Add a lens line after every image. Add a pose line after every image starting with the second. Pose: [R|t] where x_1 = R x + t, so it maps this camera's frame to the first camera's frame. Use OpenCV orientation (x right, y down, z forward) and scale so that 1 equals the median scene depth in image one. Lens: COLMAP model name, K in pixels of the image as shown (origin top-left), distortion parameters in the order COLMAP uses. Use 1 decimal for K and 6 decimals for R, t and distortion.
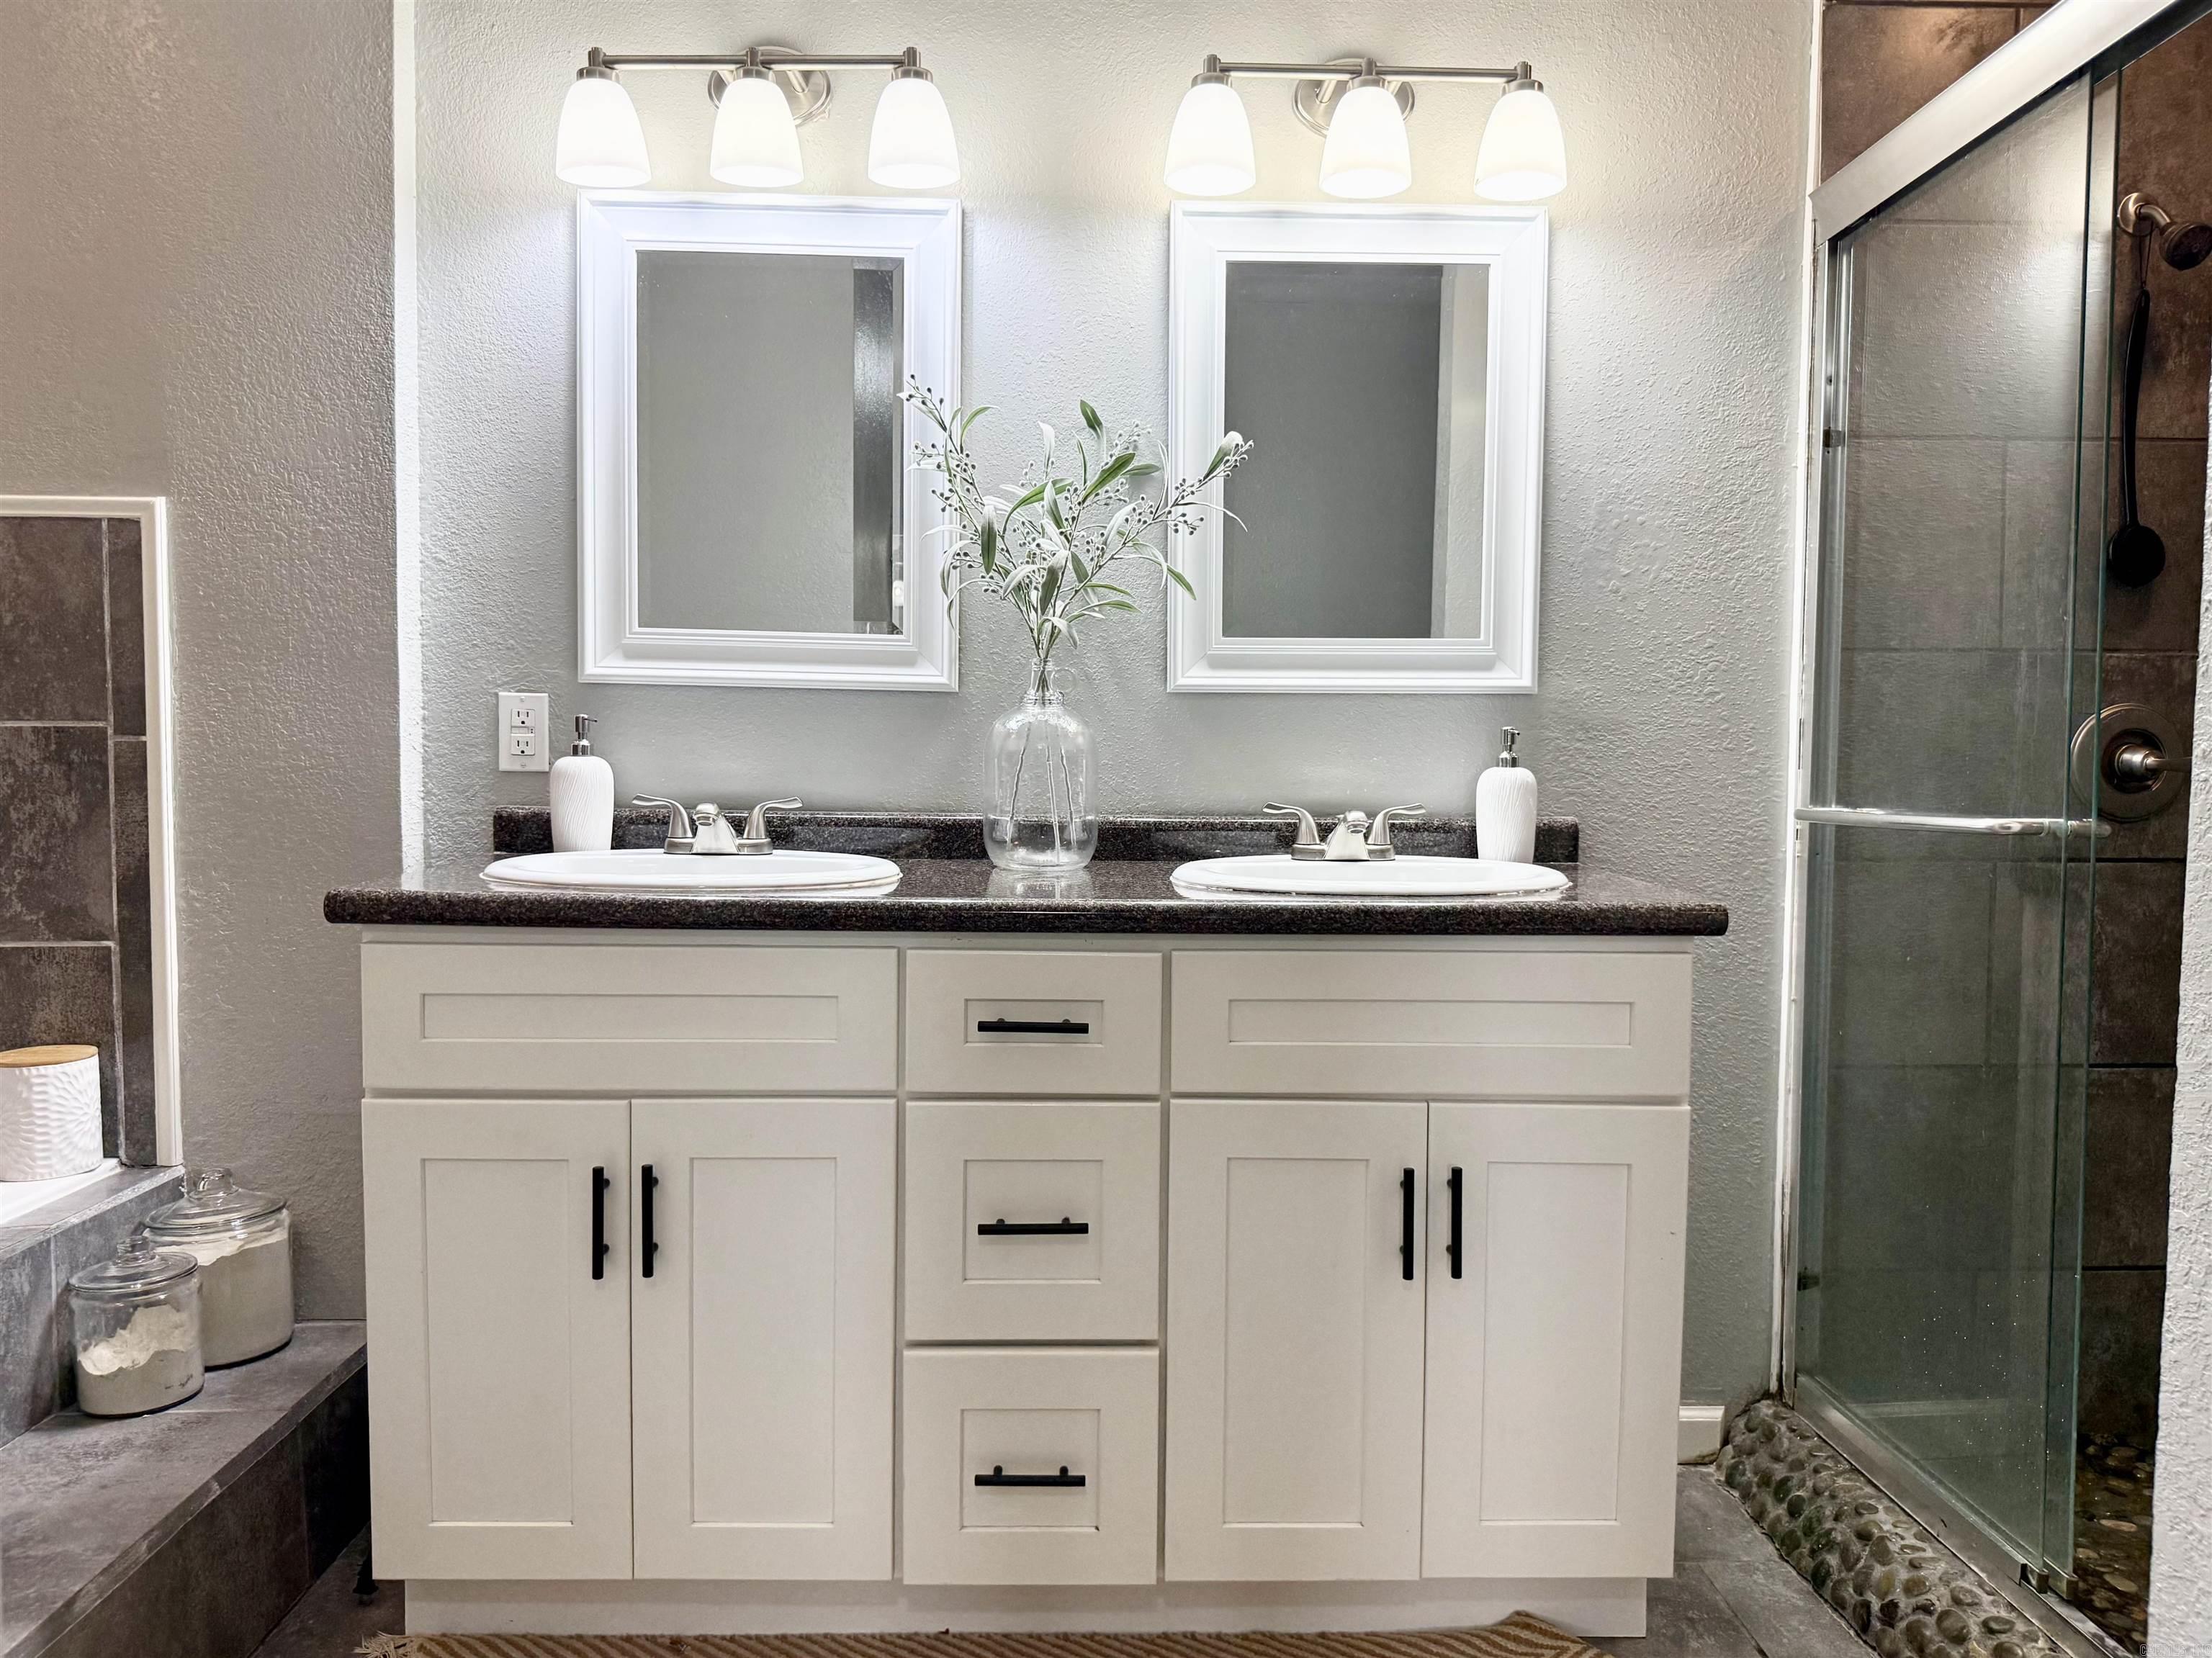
lens RADIAL K [[1623.2, 0, 1102.7], [0, 1623.2, 844.5], [0, 0, 1]] dist [0.037824, -0.054095]
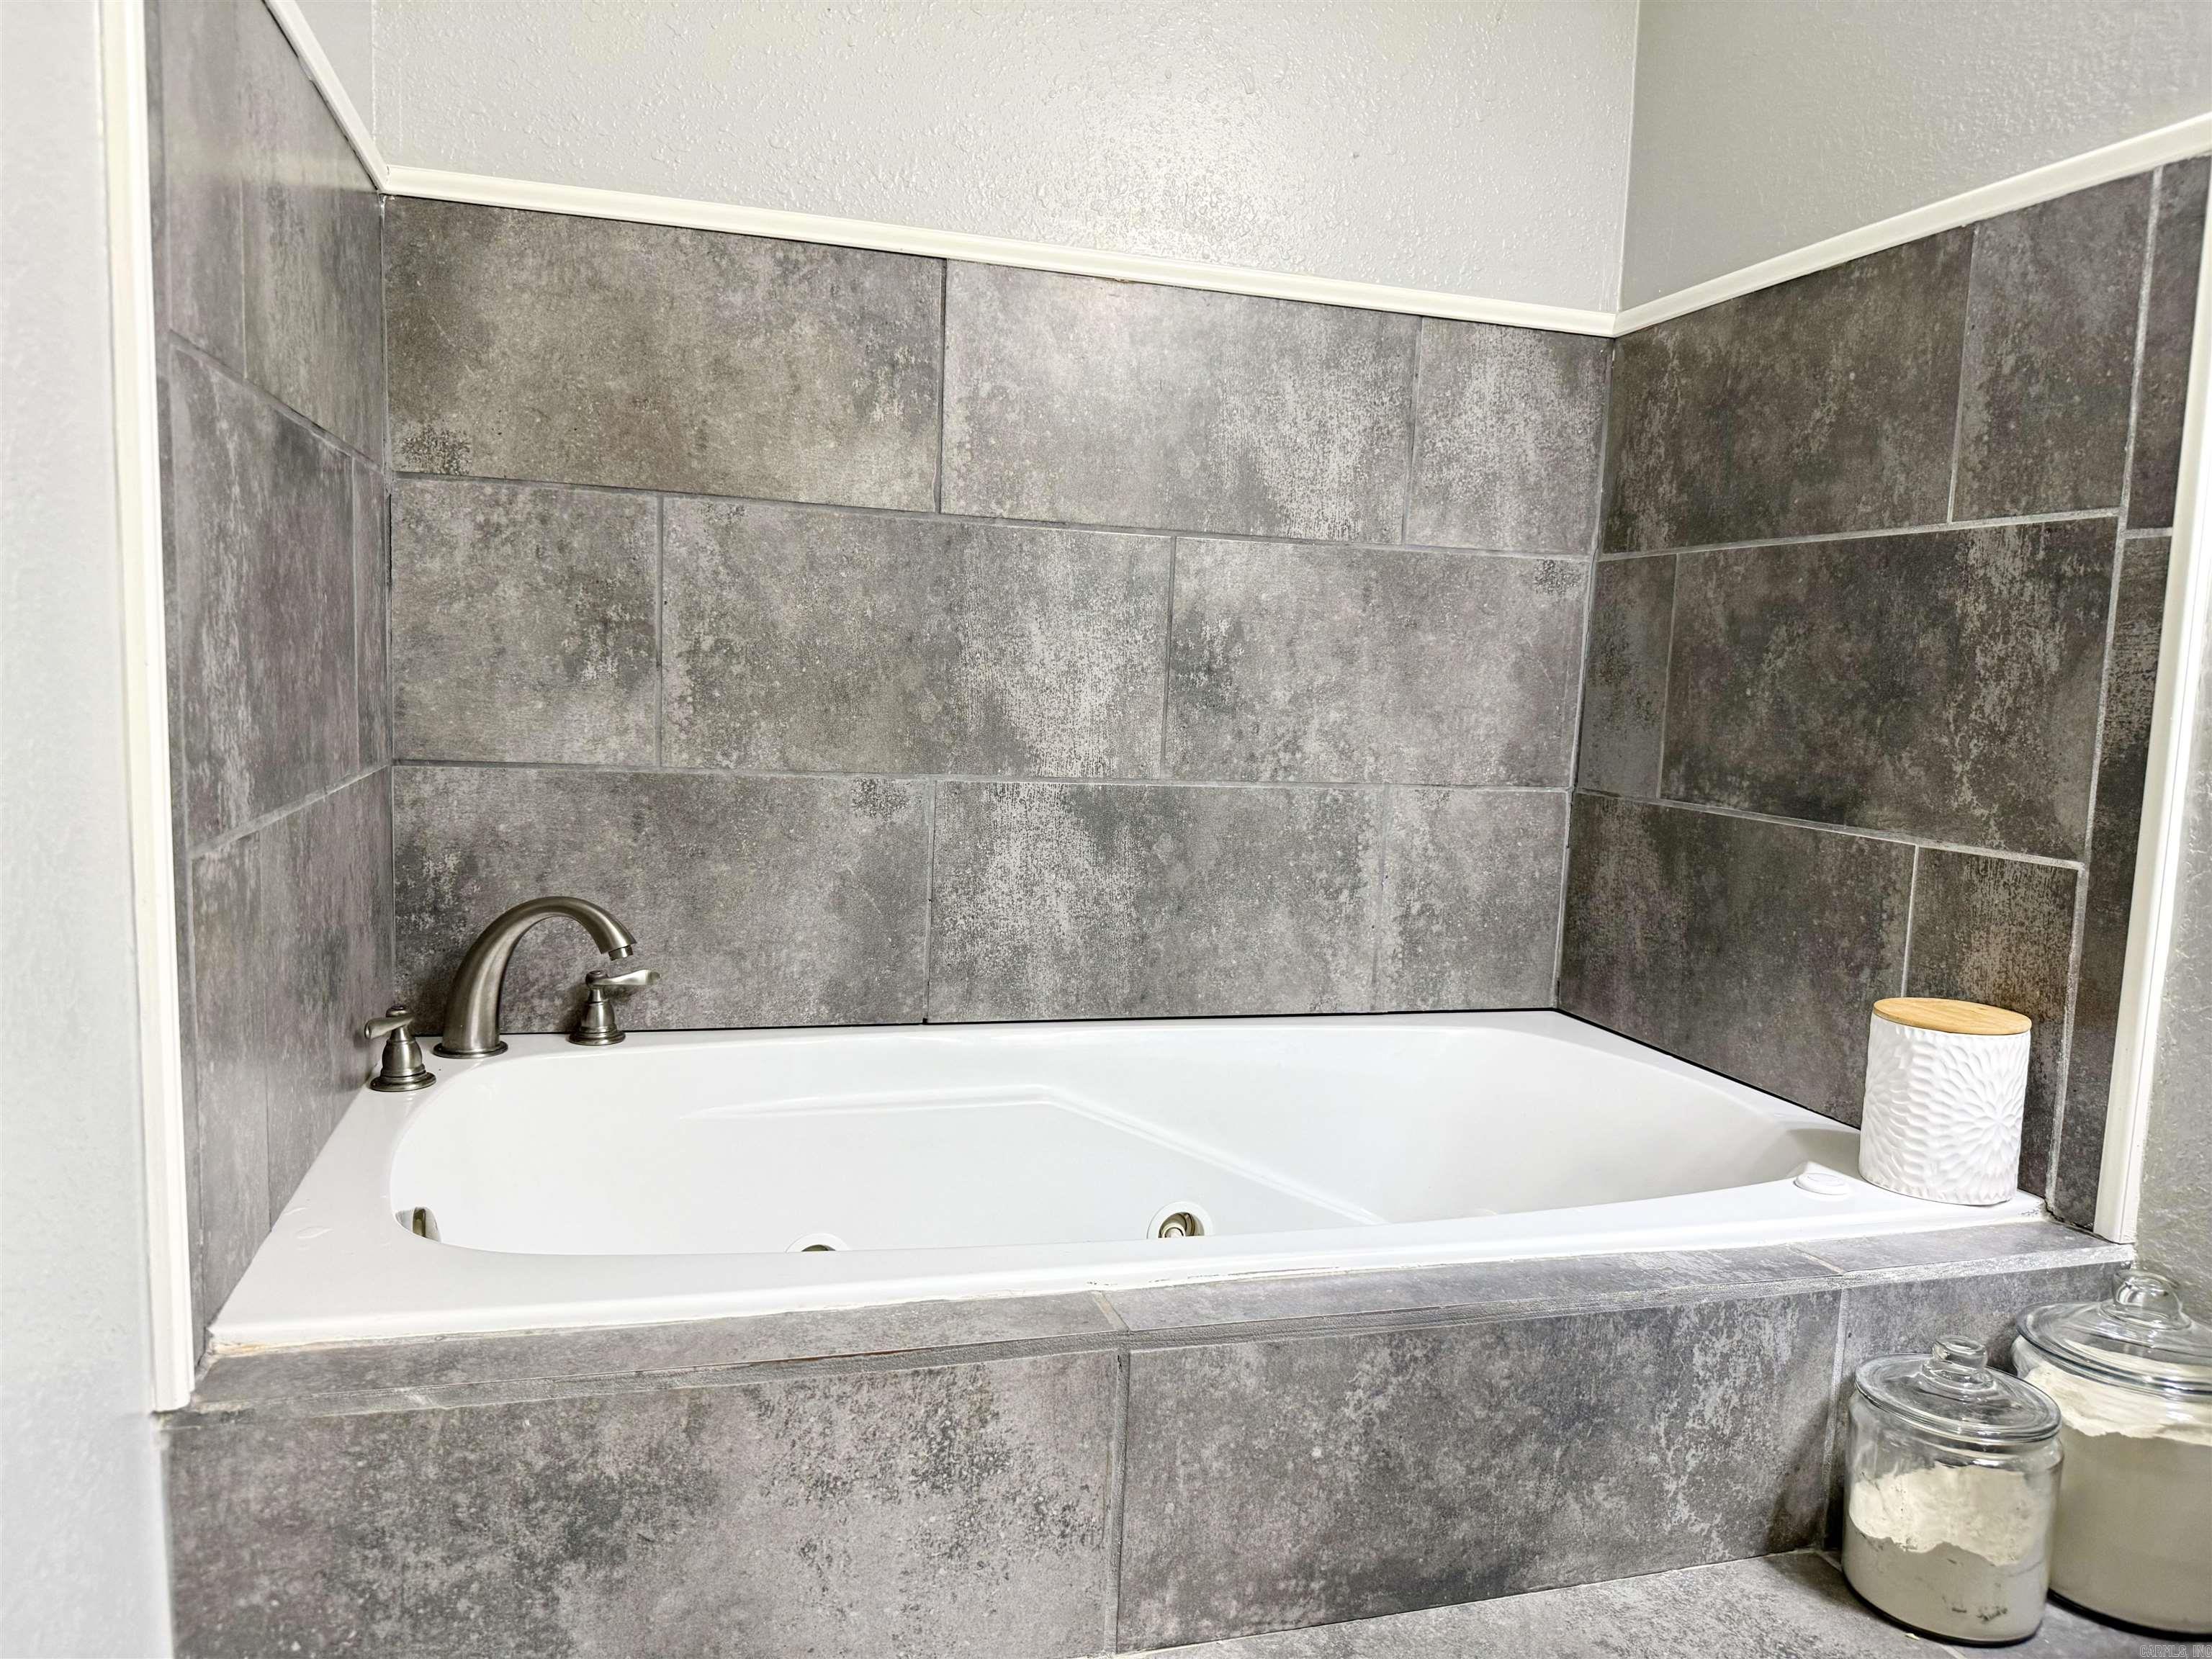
lens RADIAL K [[1564.1, 0, 1105.9], [0, 1564.1, 836.9], [0, 0, 1]] dist [-0.008108, -0.005599]
pose [[0.263268, 0.115148, -0.957826, -0.110112], [-0.091654, 0.991346, 0.093986, 0.022977], [0.960359, 0.063045, 0.271544, 0.398096]]
